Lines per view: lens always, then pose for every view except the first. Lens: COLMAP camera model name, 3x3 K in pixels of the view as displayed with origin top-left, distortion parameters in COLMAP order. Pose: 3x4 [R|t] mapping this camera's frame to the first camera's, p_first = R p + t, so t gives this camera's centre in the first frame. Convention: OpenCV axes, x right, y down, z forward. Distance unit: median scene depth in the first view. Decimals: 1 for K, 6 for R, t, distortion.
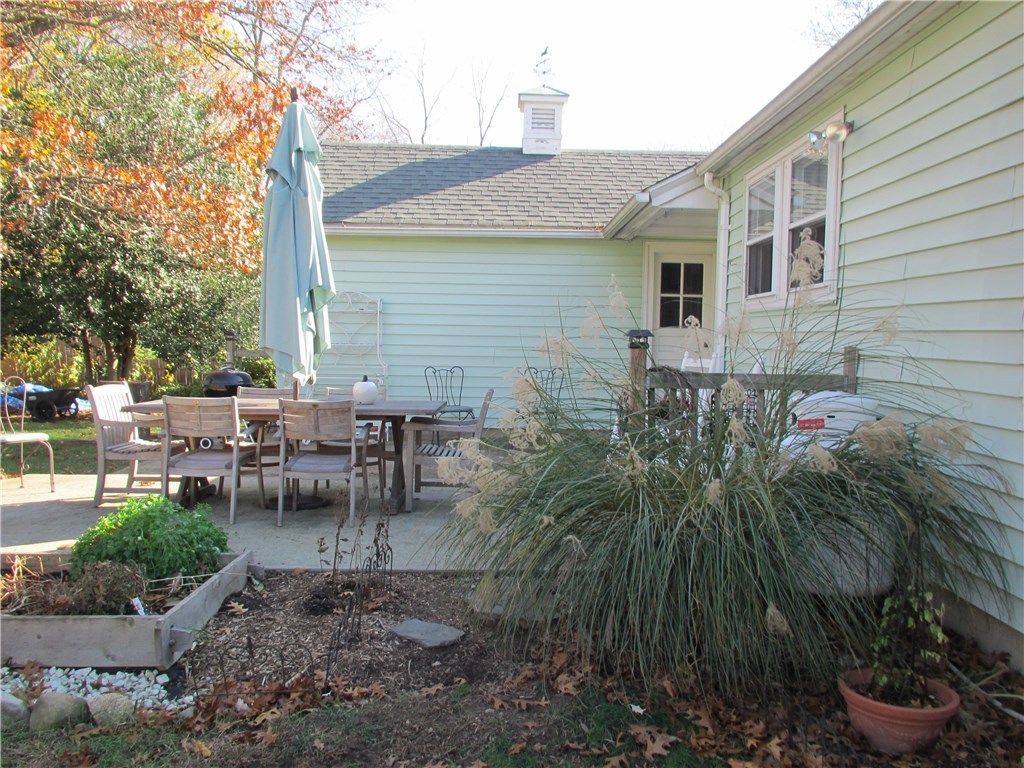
lens RADIAL K [[857.9, 0, 512.0], [0, 857.9, 384.0], [0, 0, 1]] dist [-0.017740, 0.005624]
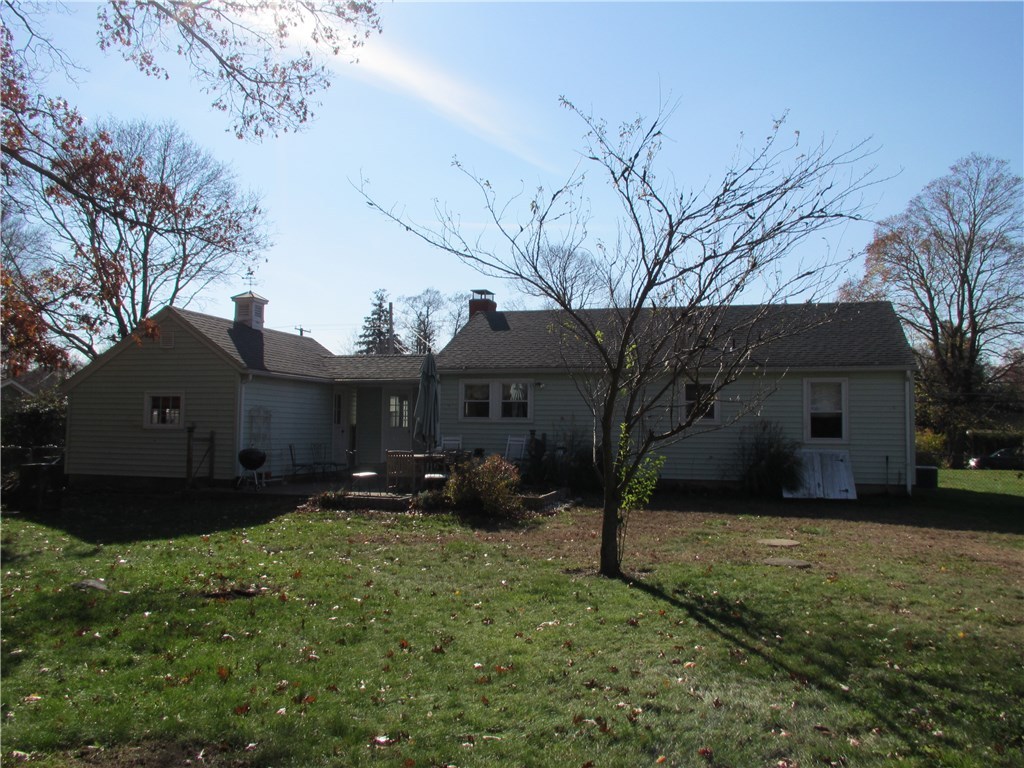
lens RADIAL K [[857.9, 0, 512.0], [0, 857.9, 384.0], [0, 0, 1]] dist [-0.017740, 0.005624]
pose [[0.283190, 0.039738, 0.958240, -2.091340], [0.041161, 0.997717, -0.053539, -0.034072], [-0.958180, 0.054603, 0.280907, -0.086506]]
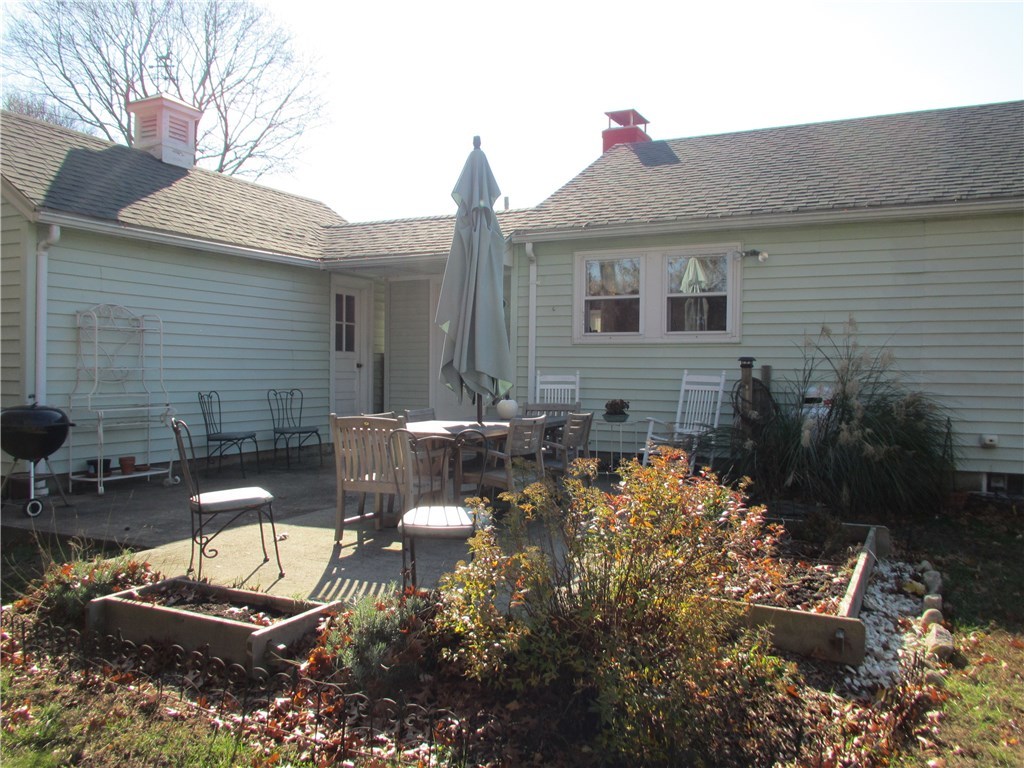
lens RADIAL K [[857.9, 0, 512.0], [0, 857.9, 384.0], [0, 0, 1]] dist [-0.017740, 0.005624]
pose [[0.447008, -0.027308, 0.894113, -0.852947], [0.045532, 0.998933, 0.007746, -0.021500], [-0.893371, 0.037248, 0.447774, 0.313421]]
